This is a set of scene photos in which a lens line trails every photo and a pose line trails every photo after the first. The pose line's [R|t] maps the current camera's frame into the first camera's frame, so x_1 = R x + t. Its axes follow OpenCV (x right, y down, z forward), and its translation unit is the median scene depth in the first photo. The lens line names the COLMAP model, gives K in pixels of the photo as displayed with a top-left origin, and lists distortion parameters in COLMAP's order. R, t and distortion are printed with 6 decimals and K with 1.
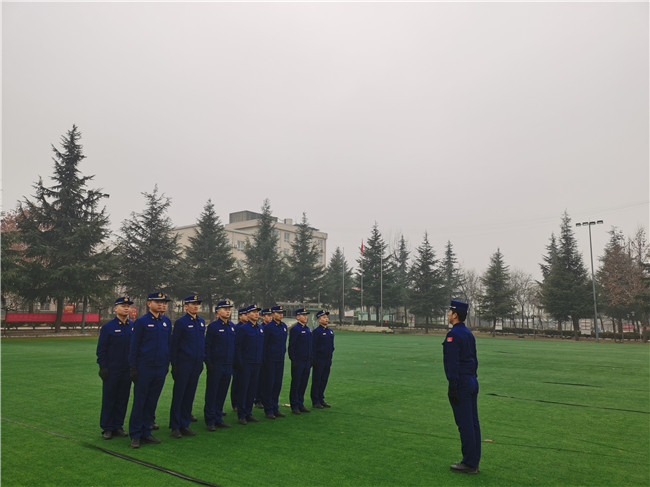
lens RADIAL K [[496.9, 0, 325.0], [0, 496.9, 243.5], [0, 0, 1]] dist [0.081782, -0.092935]
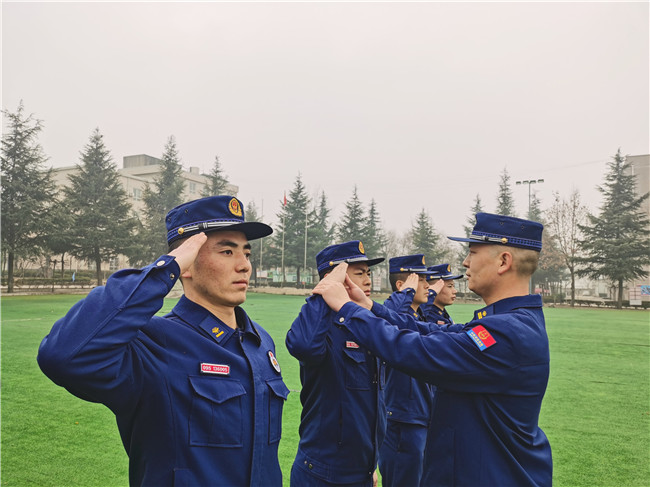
lens RADIAL K [[496.9, 0, 325.0], [0, 496.9, 243.5], [0, 0, 1]] dist [0.081782, -0.092935]
pose [[0.980609, 0.026280, 0.194203, -0.025447], [-0.041084, 0.996515, 0.072596, 0.018723], [-0.191618, -0.079167, 0.978271, 0.123988]]
